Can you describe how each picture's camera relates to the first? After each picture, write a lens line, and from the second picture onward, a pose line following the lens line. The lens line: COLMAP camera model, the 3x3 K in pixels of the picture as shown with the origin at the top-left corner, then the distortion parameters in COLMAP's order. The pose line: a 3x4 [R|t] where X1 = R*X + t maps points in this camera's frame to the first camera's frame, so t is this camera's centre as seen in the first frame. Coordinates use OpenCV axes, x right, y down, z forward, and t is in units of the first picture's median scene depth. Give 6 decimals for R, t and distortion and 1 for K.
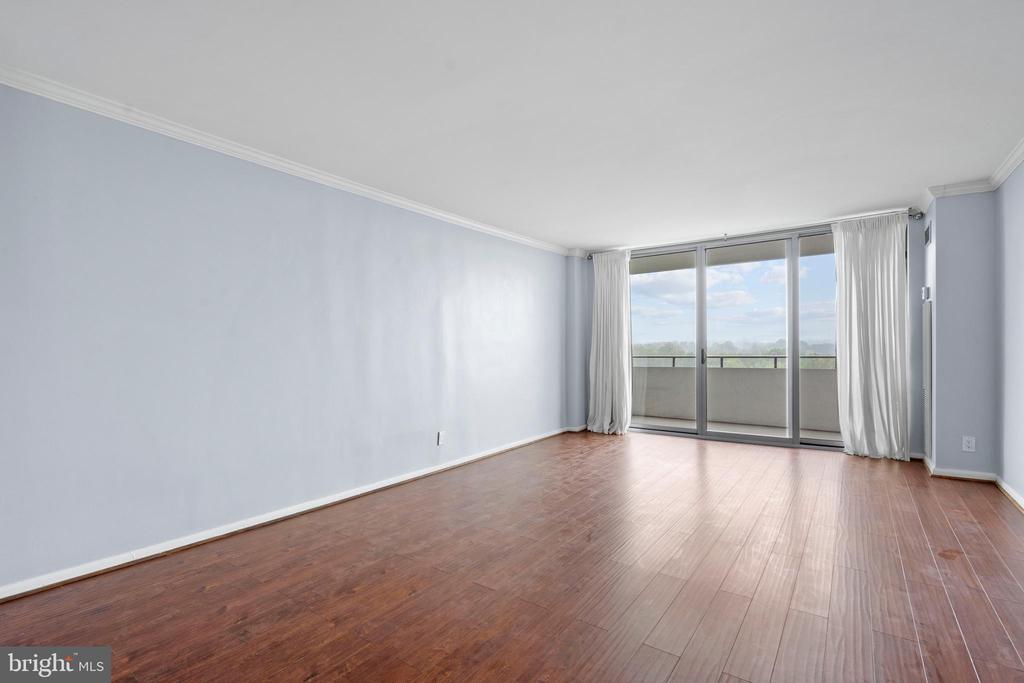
lens RADIAL K [[477.8, 0, 509.7], [0, 477.8, 352.8], [0, 0, 1]] dist [0.025507, 0.000133]
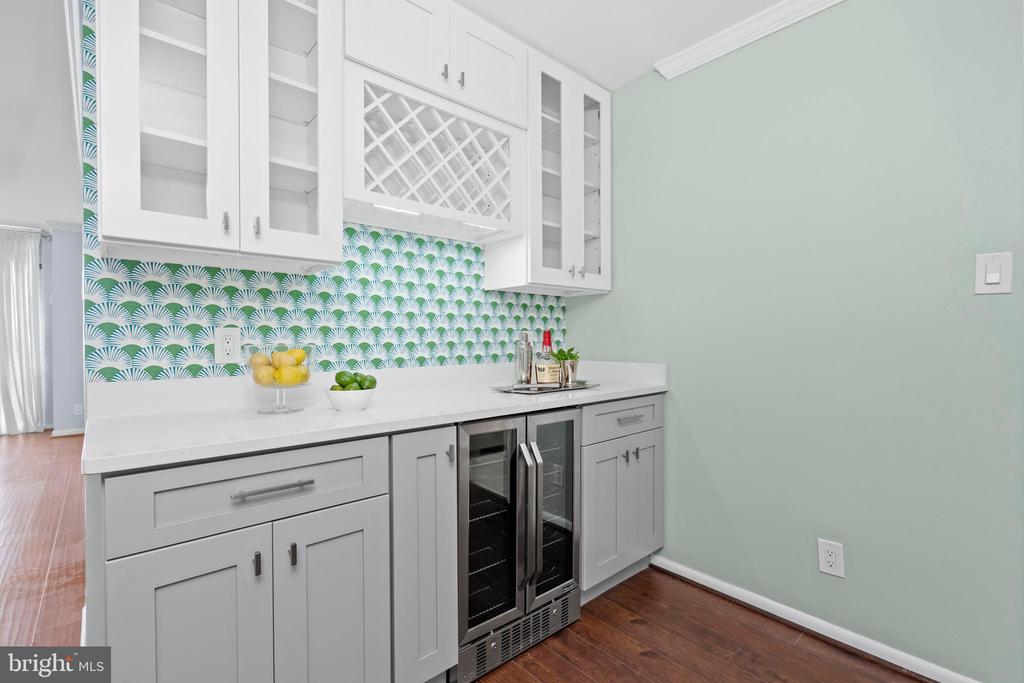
lens RADIAL K [[469.8, 0, 512.0], [0, 469.8, 341.5], [0, 0, 1]] dist [-0.003341, 0.000872]
pose [[0.218249, 0.000324, 0.975893, -0.083589], [0.010510, 0.999941, -0.002682, 0.007398], [-0.975837, 0.010842, 0.218232, -0.417428]]
